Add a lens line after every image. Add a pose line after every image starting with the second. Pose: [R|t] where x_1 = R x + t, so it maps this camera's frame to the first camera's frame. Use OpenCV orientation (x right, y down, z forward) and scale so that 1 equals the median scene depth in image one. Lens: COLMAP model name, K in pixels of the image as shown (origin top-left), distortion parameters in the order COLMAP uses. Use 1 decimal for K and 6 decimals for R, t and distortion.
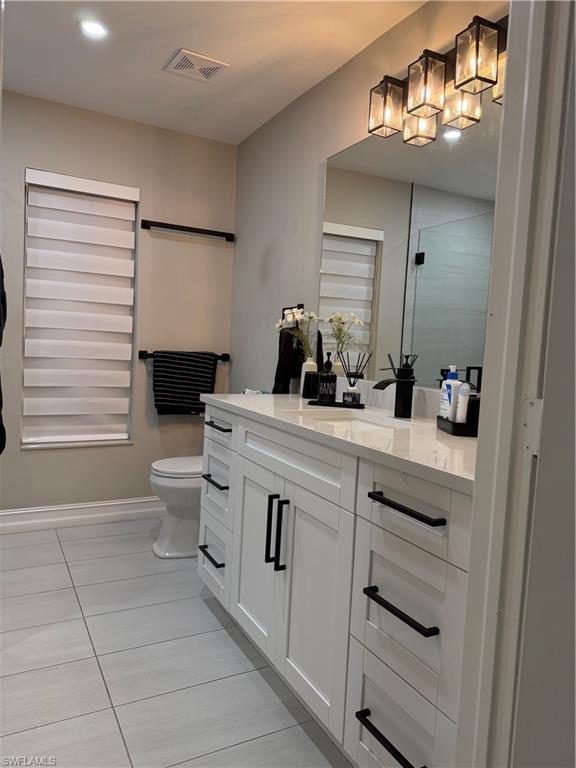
lens RADIAL K [[547.0, 0, 289.0], [0, 547.0, 379.5], [0, 0, 1]] dist [0.085072, -0.107163]
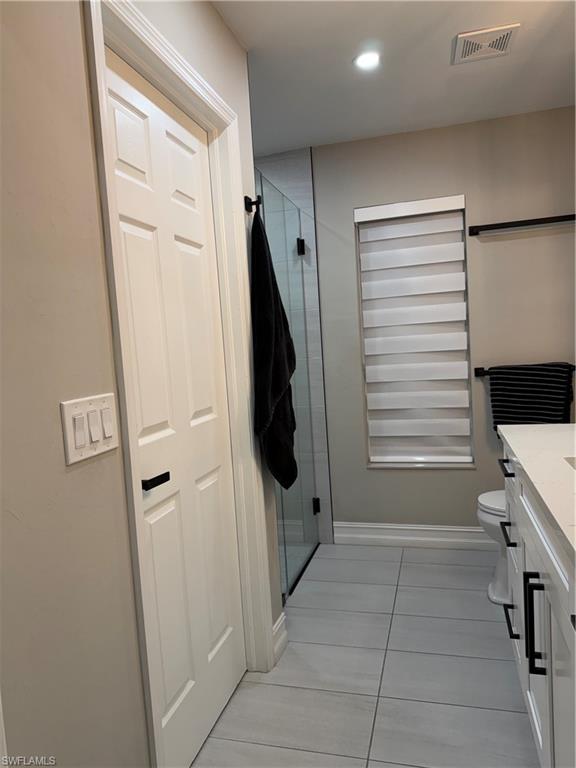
lens RADIAL K [[547.0, 0, 289.0], [0, 547.0, 379.5], [0, 0, 1]] dist [0.085072, -0.107163]
pose [[0.703930, -0.049983, -0.708508, 0.163598], [0.052512, 0.998453, -0.018265, -0.032663], [0.708325, -0.024348, 0.705466, 0.126570]]
